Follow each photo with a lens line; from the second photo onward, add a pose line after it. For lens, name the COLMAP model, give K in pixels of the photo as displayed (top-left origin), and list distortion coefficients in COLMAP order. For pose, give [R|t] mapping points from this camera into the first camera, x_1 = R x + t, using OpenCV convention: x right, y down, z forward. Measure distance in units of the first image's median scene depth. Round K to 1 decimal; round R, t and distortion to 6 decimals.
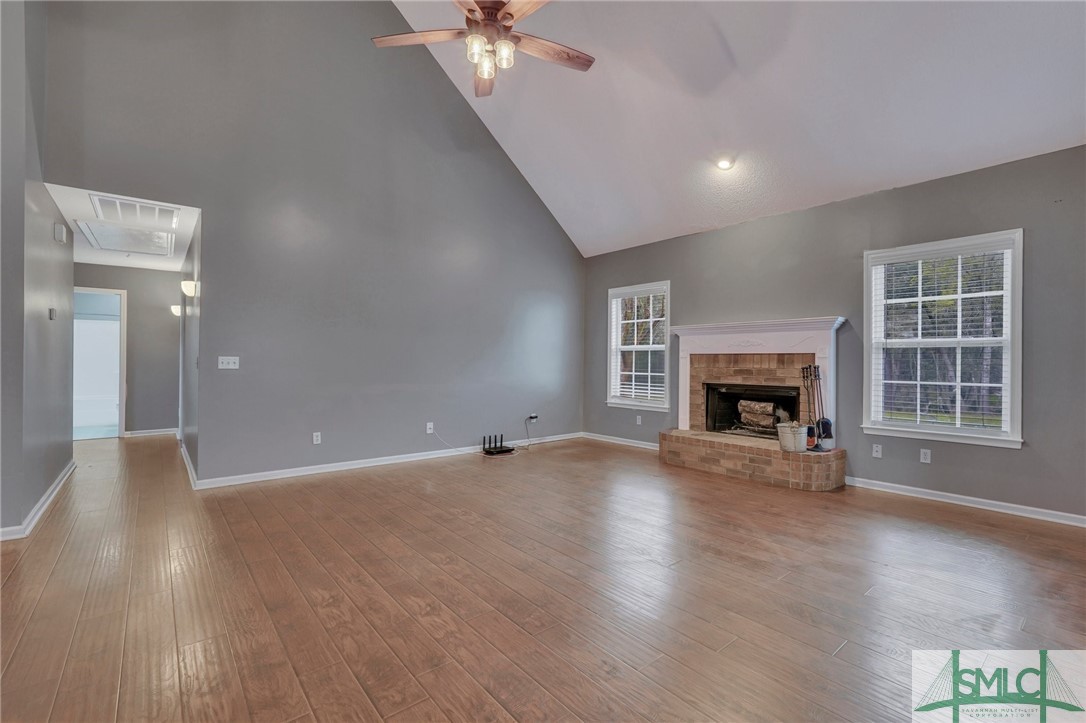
lens RADIAL K [[482.2, 0, 543.1], [0, 482.2, 356.9], [0, 0, 1]] dist [-0.002979, 0.000214]
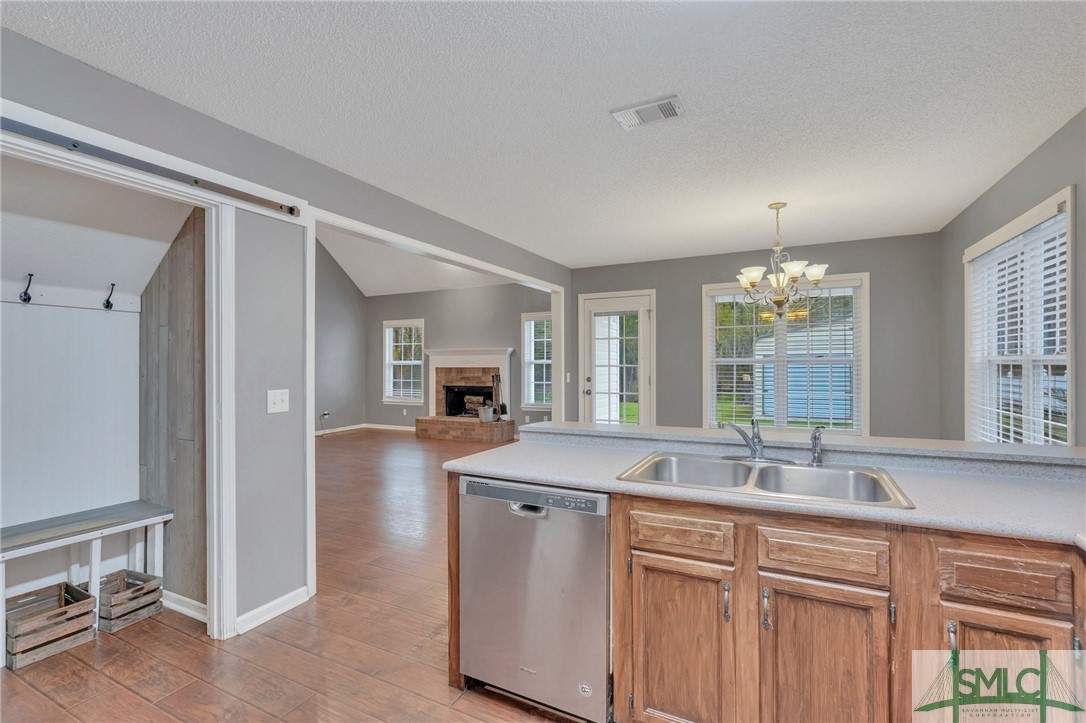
lens RADIAL K [[482.2, 0, 543.1], [0, 482.2, 356.9], [0, 0, 1]] dist [-0.002979, 0.000214]
pose [[0.913462, -0.005949, 0.406881, -0.015407], [0.008191, 0.999959, -0.003770, -0.033680], [-0.406842, 0.006777, 0.913473, -0.615148]]
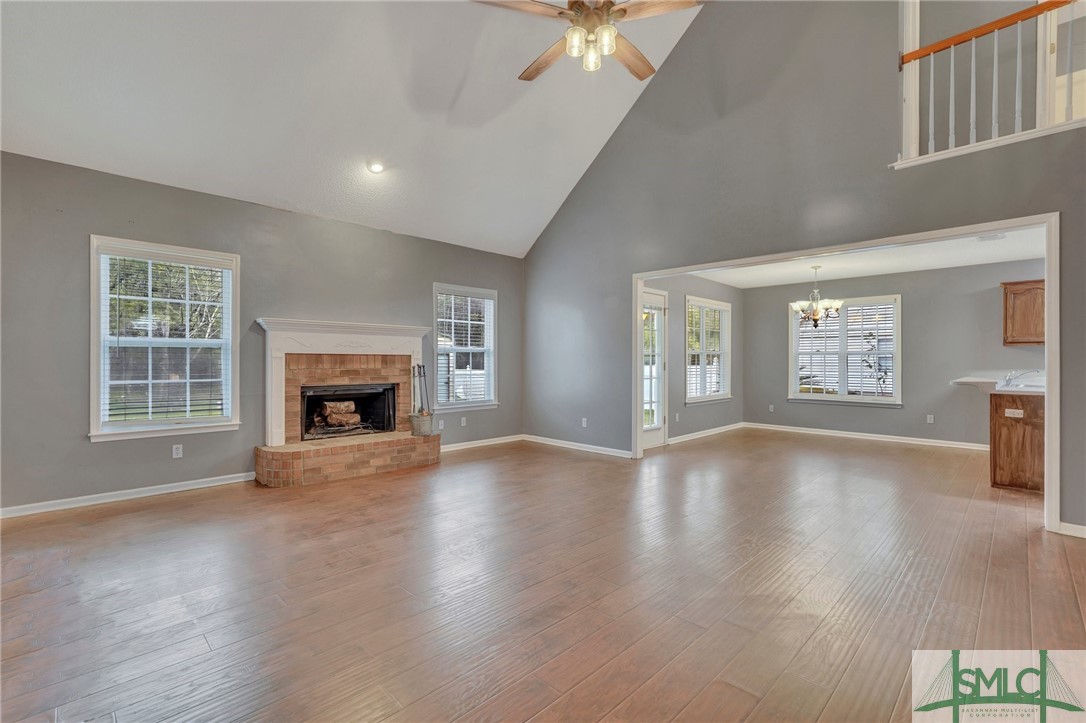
lens RADIAL K [[479.7, 0, 543.0], [0, 479.7, 361.5], [0, 0, 1]] dist [-0.019437, 0.011000]
pose [[-0.098603, -0.005507, 0.995112, -0.600599], [-0.009940, 0.999940, 0.004549, 0.000021], [-0.995077, -0.009443, -0.098652, 0.680778]]
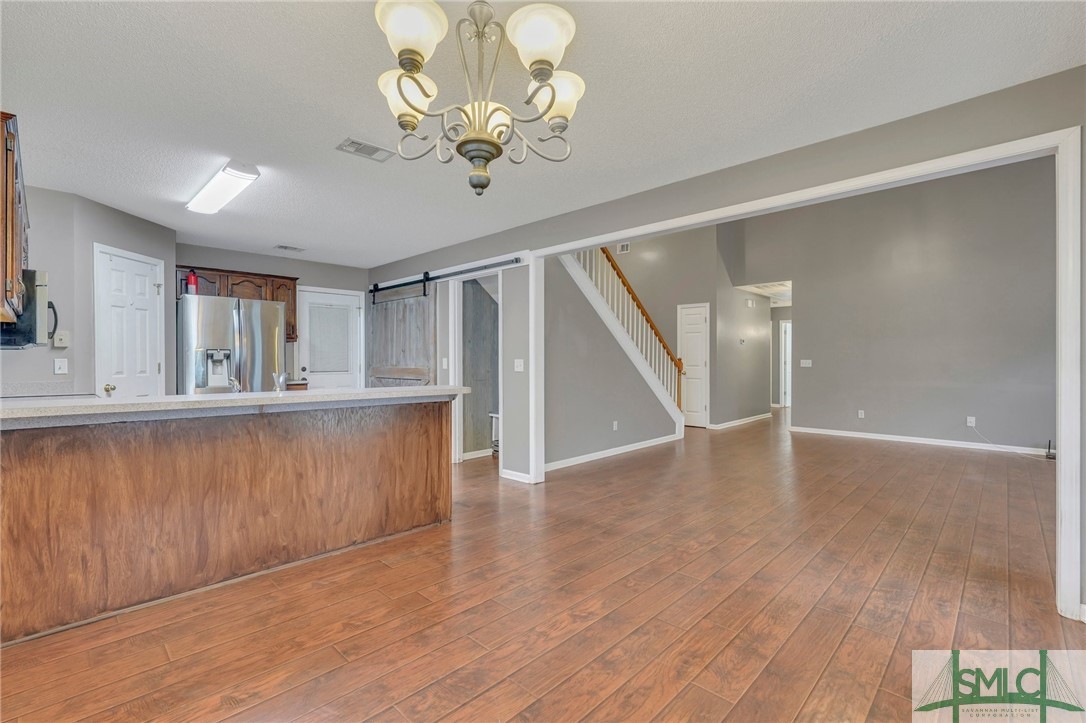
lens RADIAL K [[479.7, 0, 543.0], [0, 479.7, 361.5], [0, 0, 1]] dist [-0.019437, 0.011000]
pose [[0.114258, -0.002959, -0.993447, 0.808540], [0.007475, 0.999970, -0.002118, 0.001510], [0.993423, -0.007184, 0.114276, -0.135644]]
